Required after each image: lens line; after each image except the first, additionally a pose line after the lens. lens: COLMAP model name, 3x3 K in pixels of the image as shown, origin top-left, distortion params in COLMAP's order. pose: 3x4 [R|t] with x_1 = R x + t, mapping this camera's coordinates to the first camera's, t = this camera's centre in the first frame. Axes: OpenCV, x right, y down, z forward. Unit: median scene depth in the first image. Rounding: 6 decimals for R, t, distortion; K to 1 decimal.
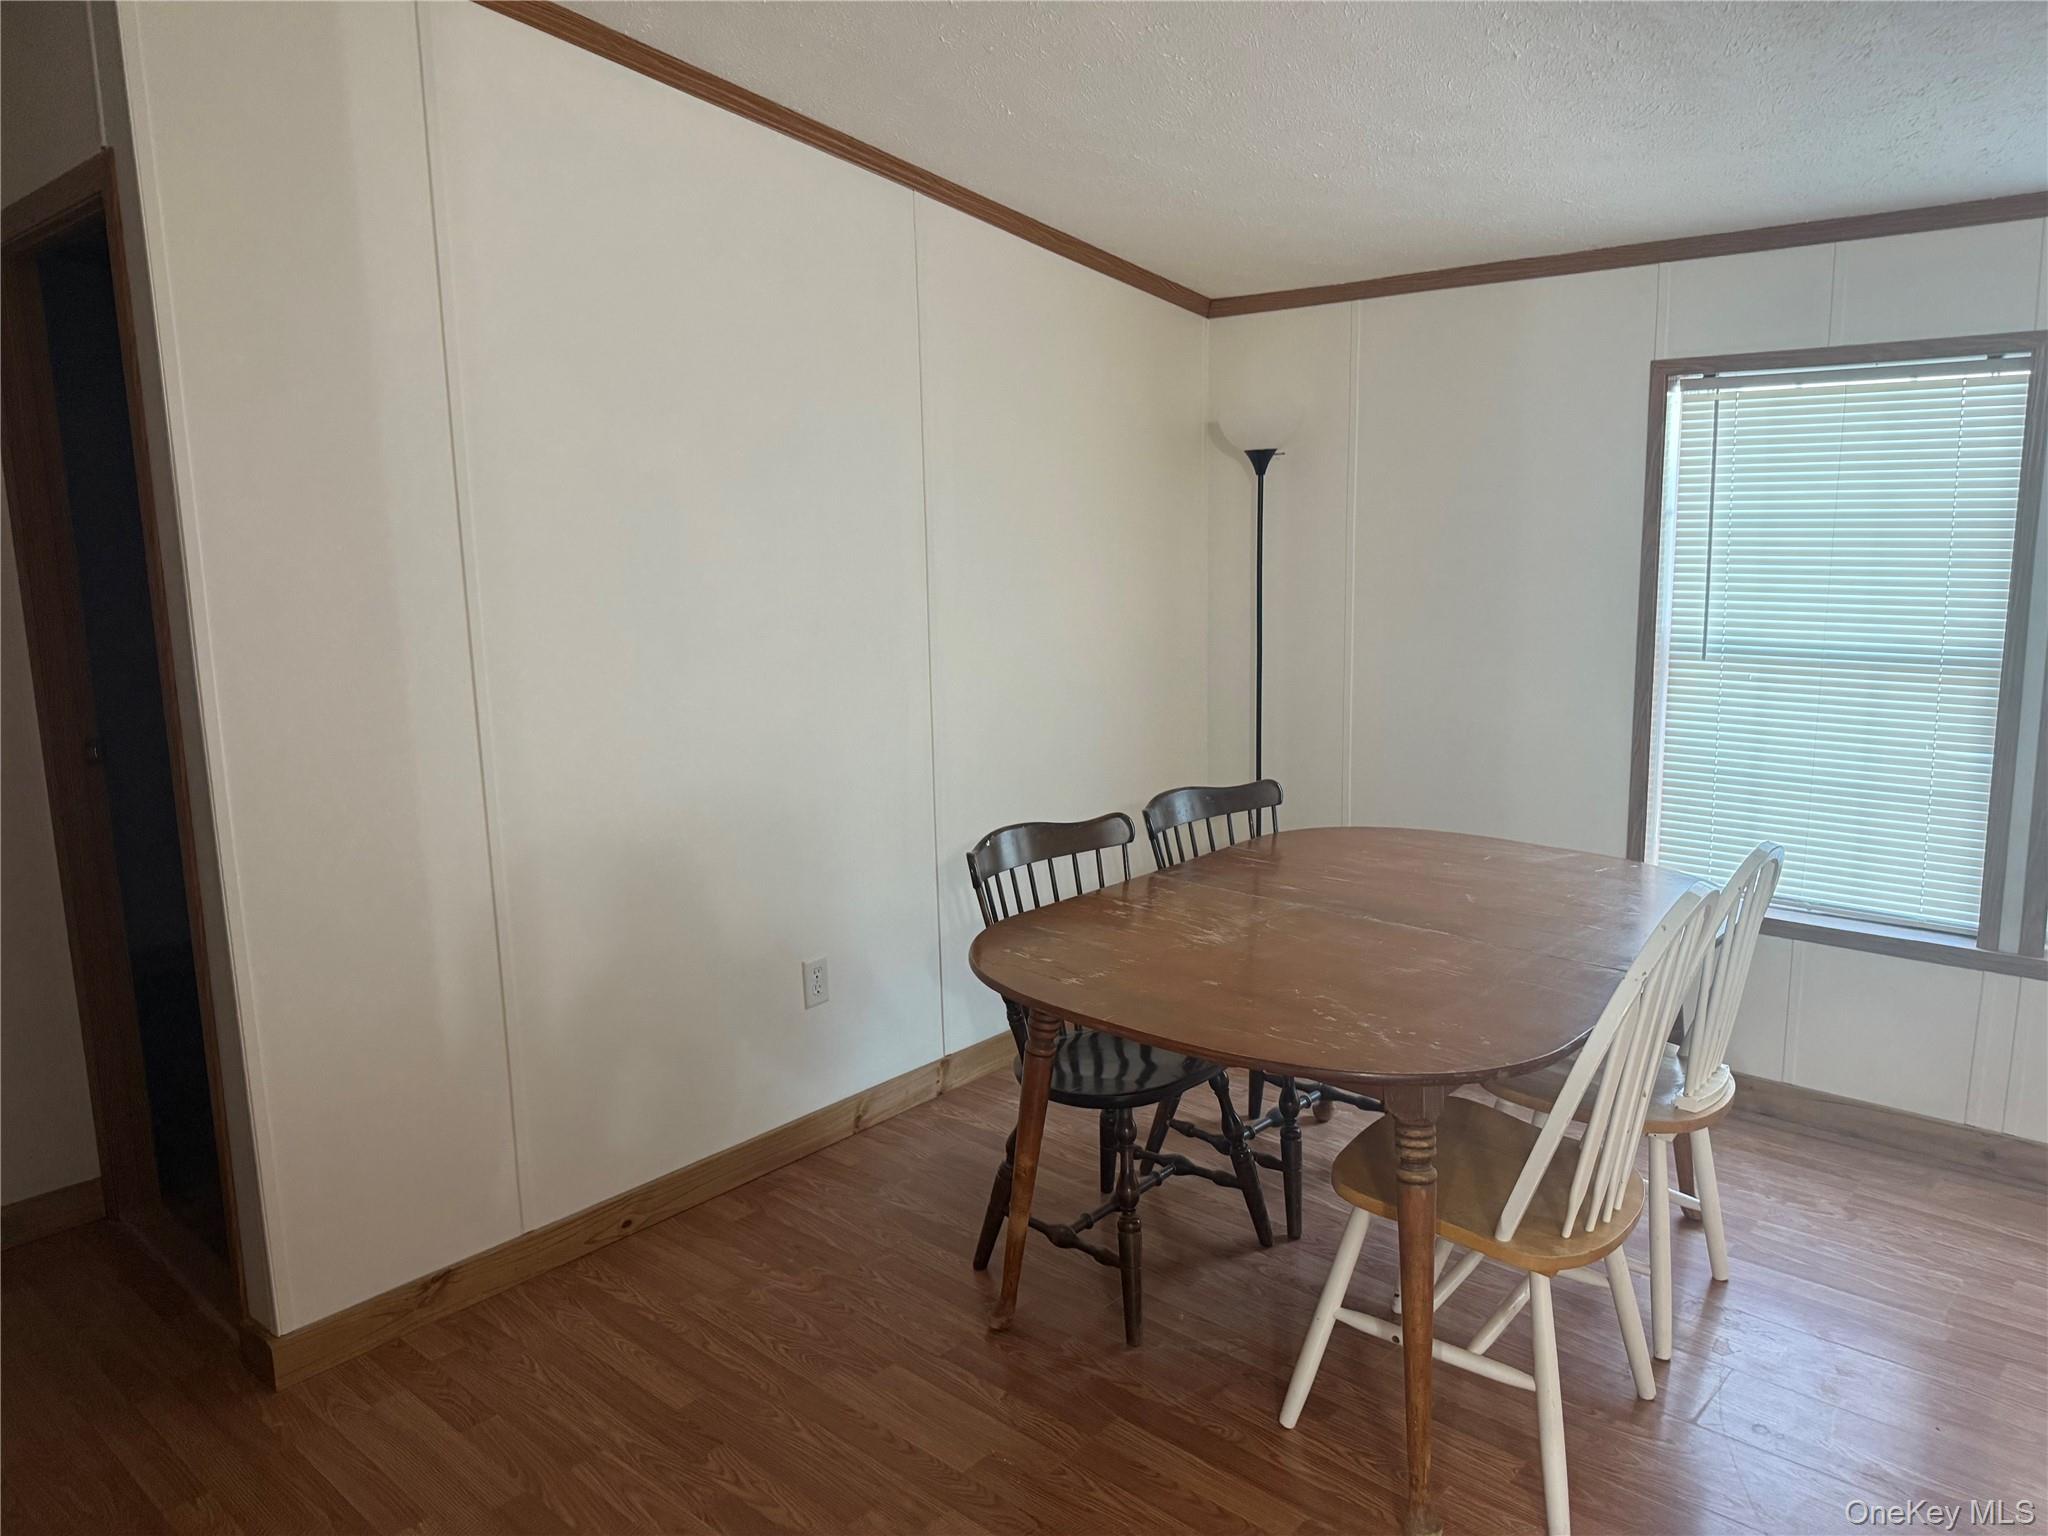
lens RADIAL K [[1437.1, 0, 1024.0], [0, 1437.1, 768.0], [0, 0, 1]] dist [0.006180, -0.000018]
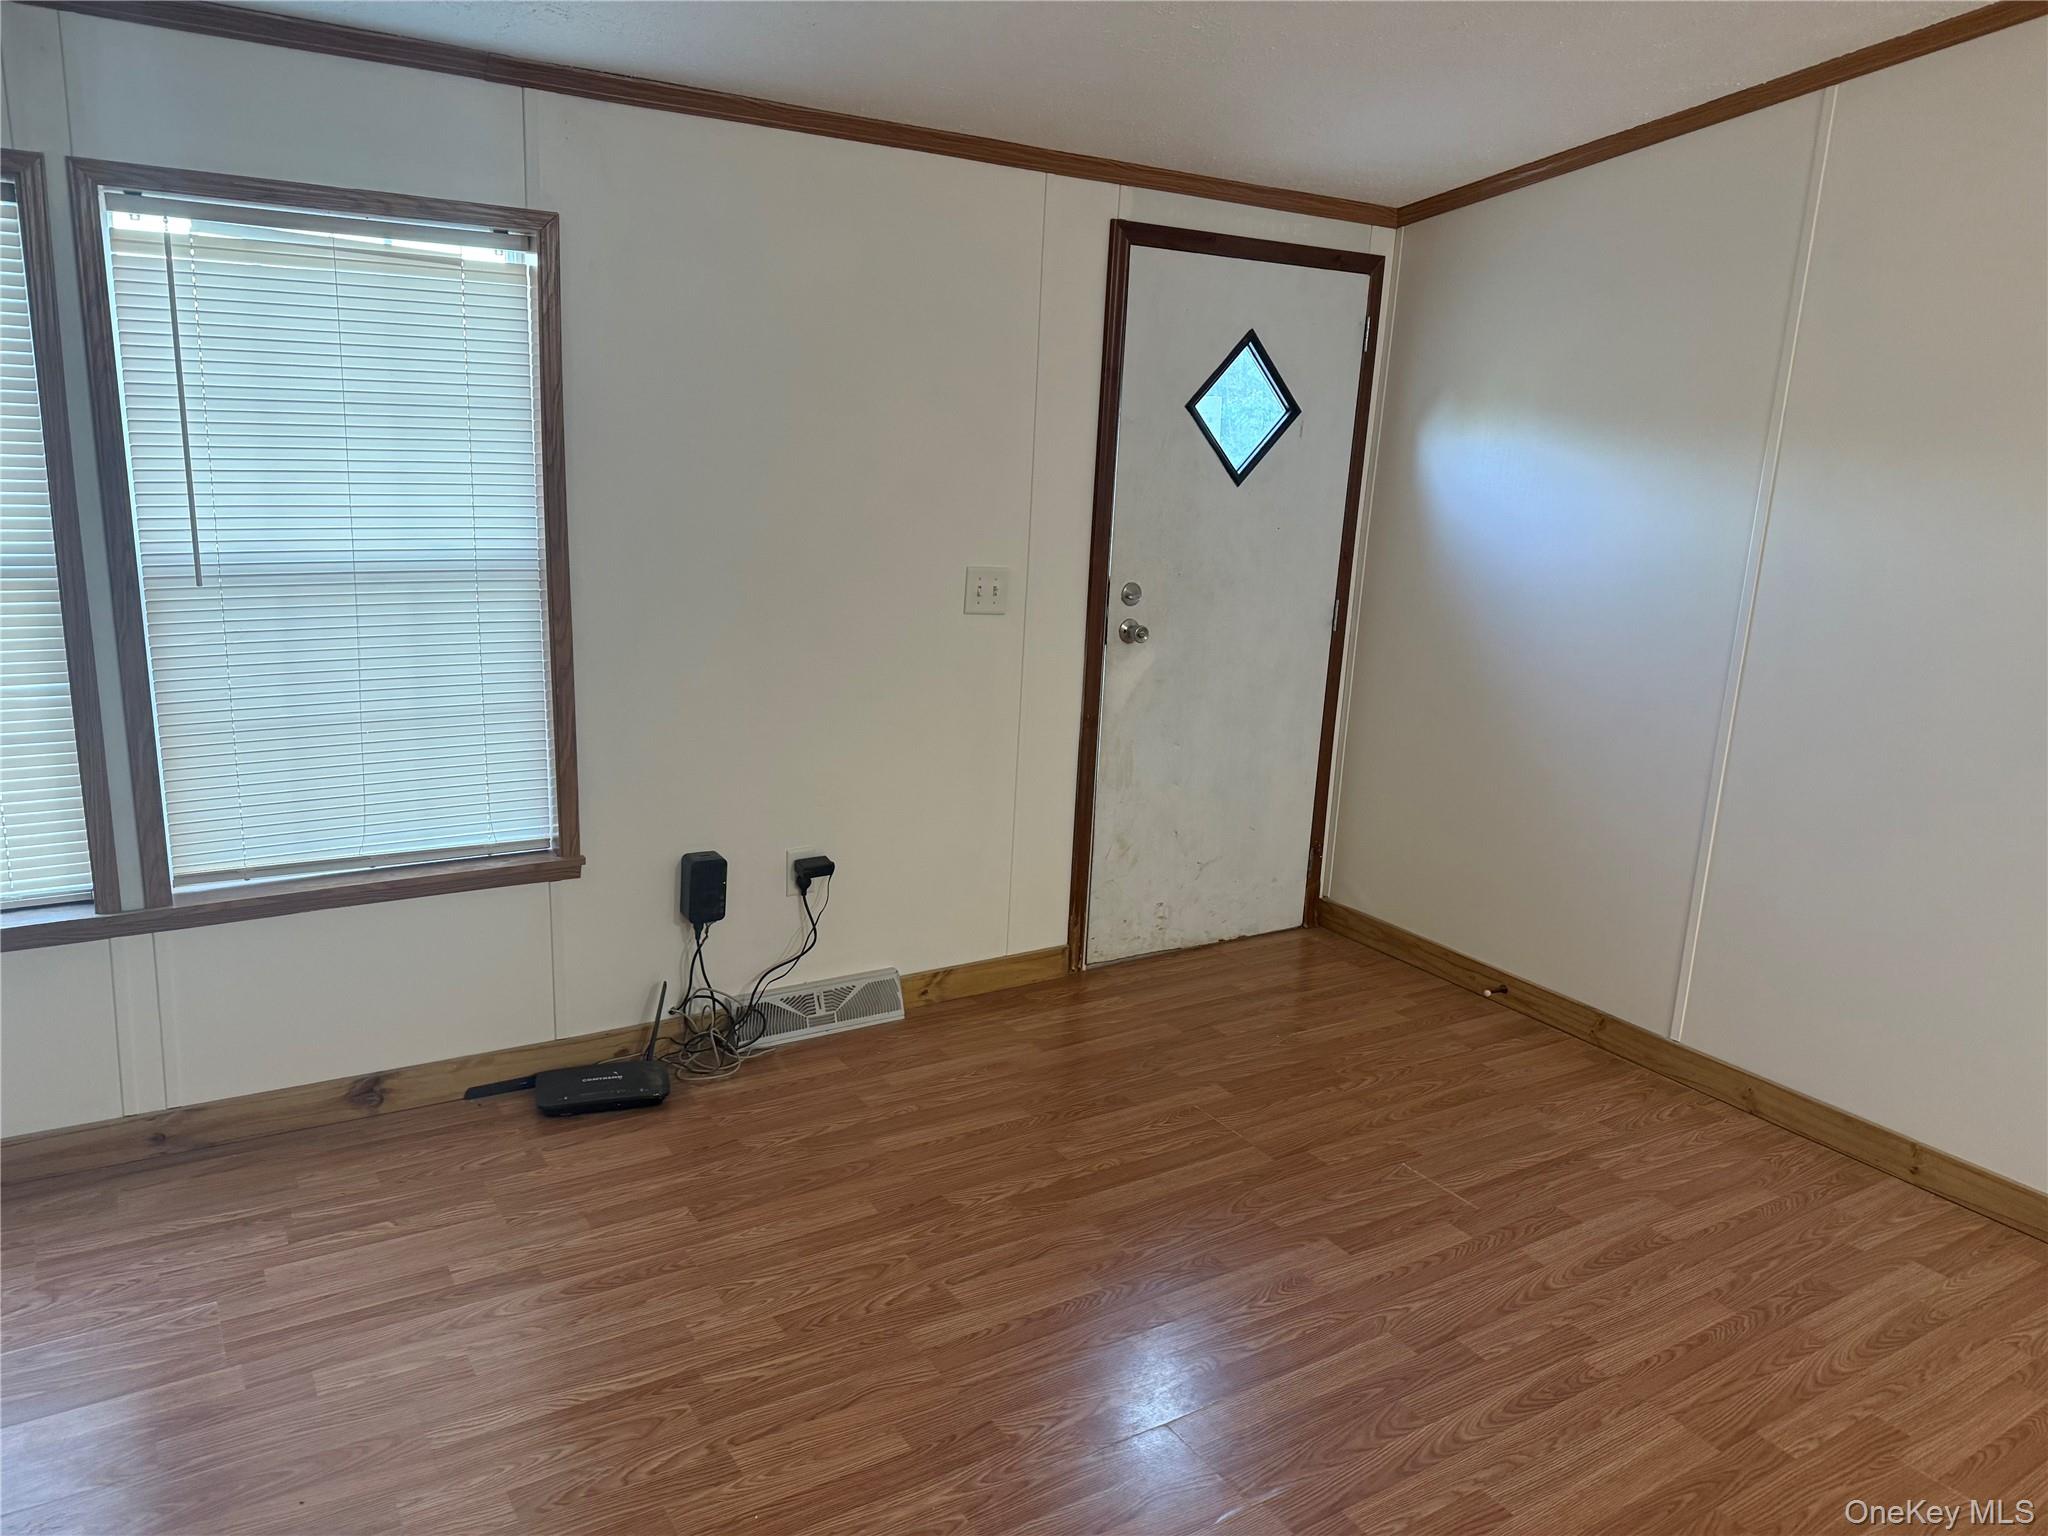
lens RADIAL K [[1496.6, 0, 1024.0], [0, 1496.6, 768.0], [0, 0, 1]] dist [0.026720, -0.001474]
pose [[0.272117, -0.201532, 0.940924, -0.000159], [0.112057, 0.977806, 0.177025, -0.056163], [-0.955717, 0.057266, 0.288661, 0.242035]]
